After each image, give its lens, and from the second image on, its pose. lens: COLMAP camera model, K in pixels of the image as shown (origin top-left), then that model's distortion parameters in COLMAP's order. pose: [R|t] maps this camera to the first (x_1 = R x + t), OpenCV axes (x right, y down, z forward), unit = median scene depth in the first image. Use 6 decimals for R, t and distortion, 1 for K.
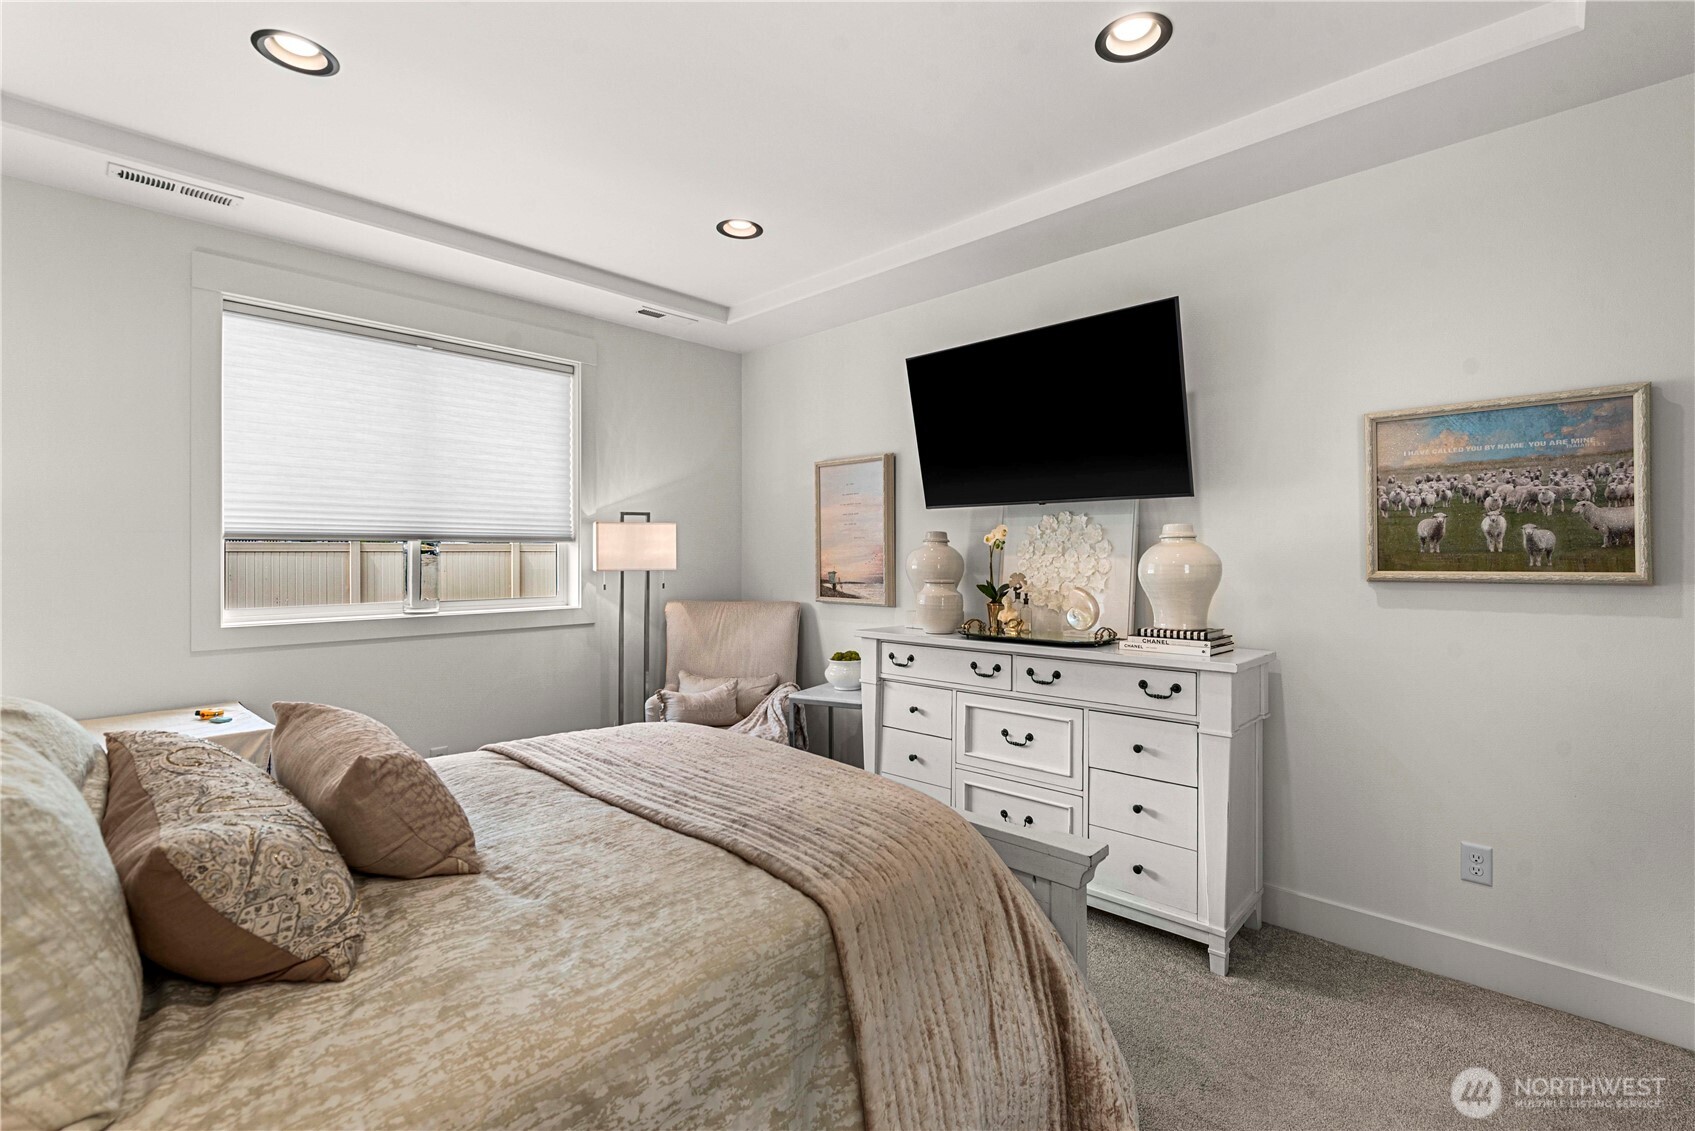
lens RADIAL K [[736.7, 0, 851.6], [0, 736.7, 564.3], [0, 0, 1]] dist [0.006159, -0.000938]
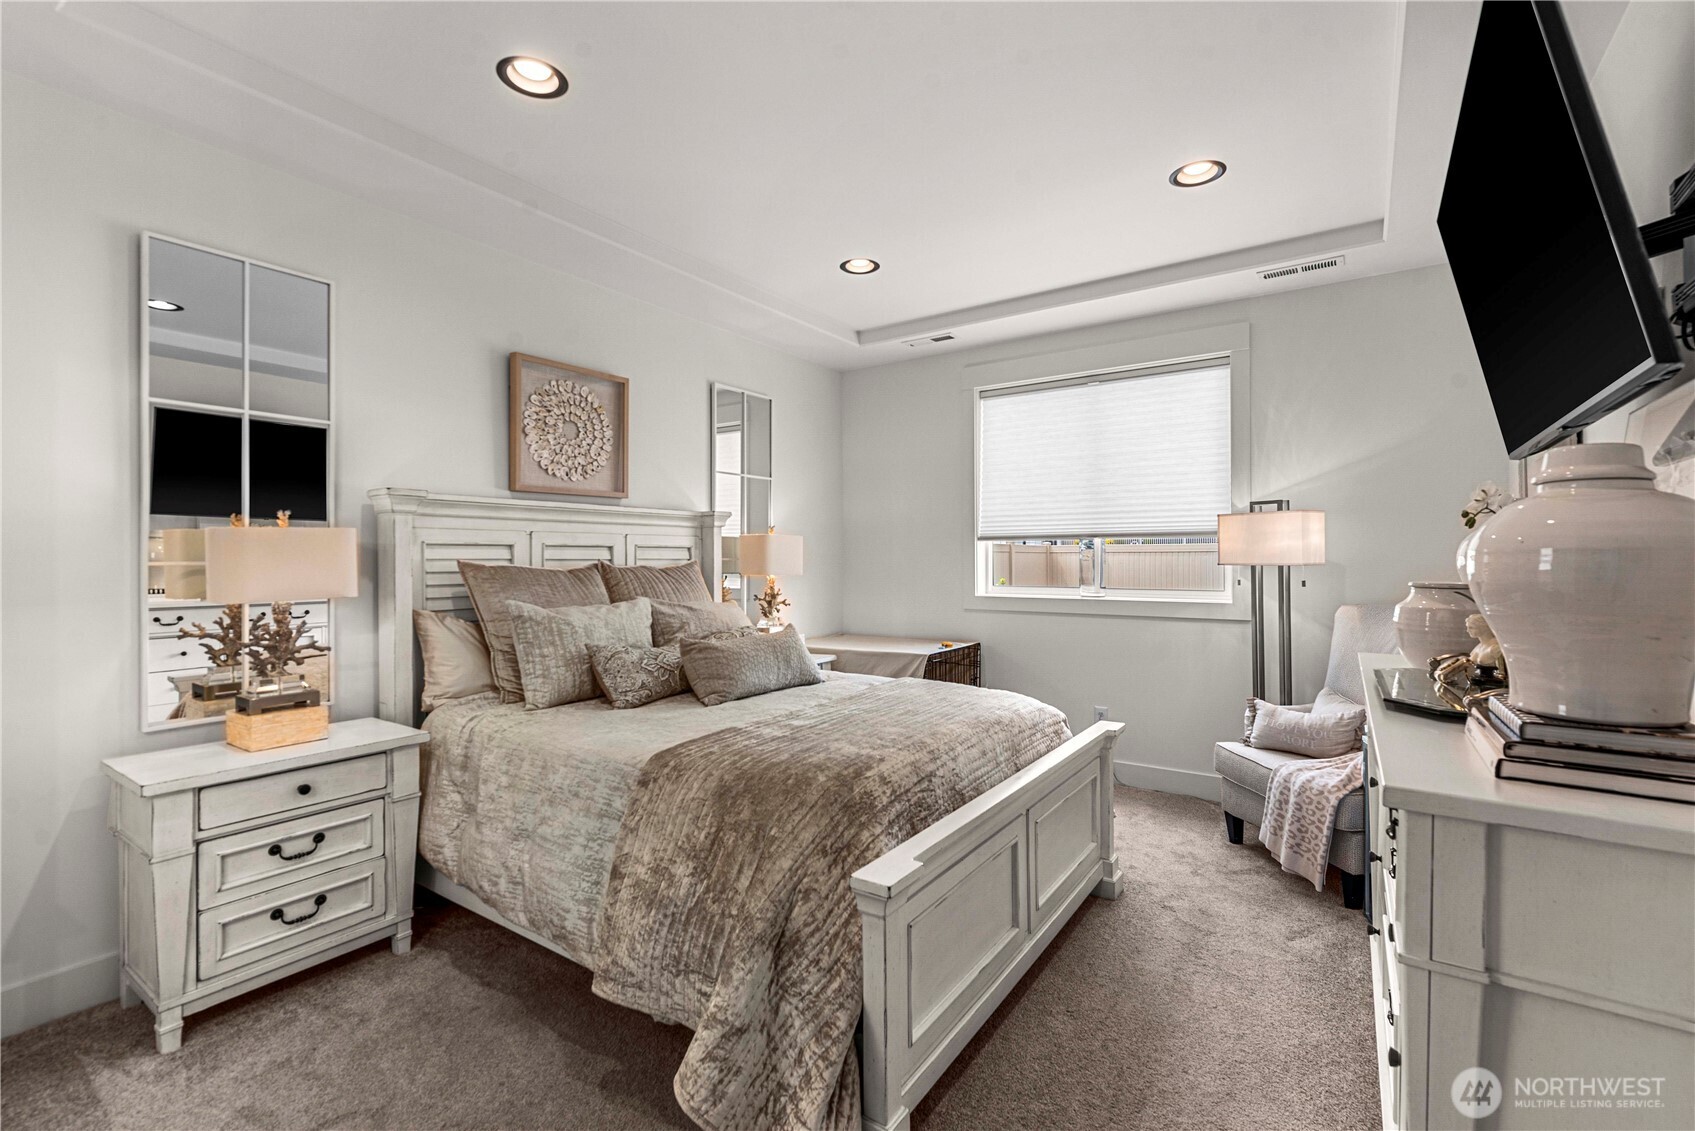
lens RADIAL K [[736.7, 0, 851.8], [0, 736.7, 559.5], [0, 0, 1]] dist [0.006159, -0.000938]
pose [[0.183499, 0.001602, -0.983019, 0.531502], [-0.006371, 0.999980, 0.000440, 0.004507], [0.982999, 0.006182, 0.183506, 0.351524]]
